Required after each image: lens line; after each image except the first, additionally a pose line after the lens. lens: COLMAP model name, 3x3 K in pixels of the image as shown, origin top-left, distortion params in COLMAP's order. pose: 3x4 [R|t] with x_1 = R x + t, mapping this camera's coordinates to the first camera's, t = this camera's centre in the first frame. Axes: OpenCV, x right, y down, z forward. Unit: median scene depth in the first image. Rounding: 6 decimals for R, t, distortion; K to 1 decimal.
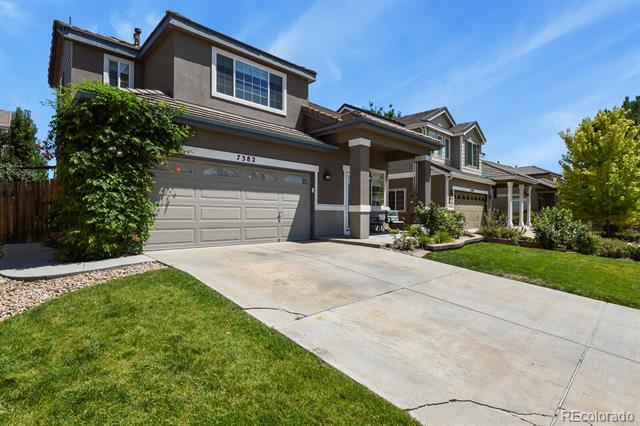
lens RADIAL K [[317.7, 0, 320.0], [0, 317.7, 213.0], [0, 0, 1]] dist [-0.002342, -0.000427]
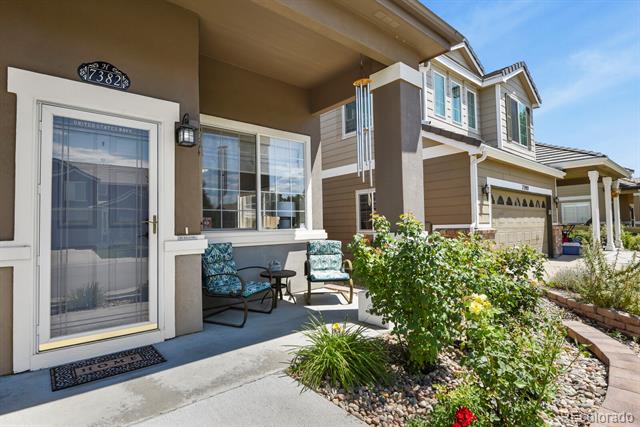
lens RADIAL K [[326.4, 0, 320.0], [0, 326.4, 213.5], [0, 0, 1]] dist [-0.000591, -0.000083]
pose [[0.997850, -0.027111, -0.059661, 0.331325], [0.024973, 0.999029, -0.036295, -0.034485], [0.060587, 0.034727, 0.997559, 0.839473]]
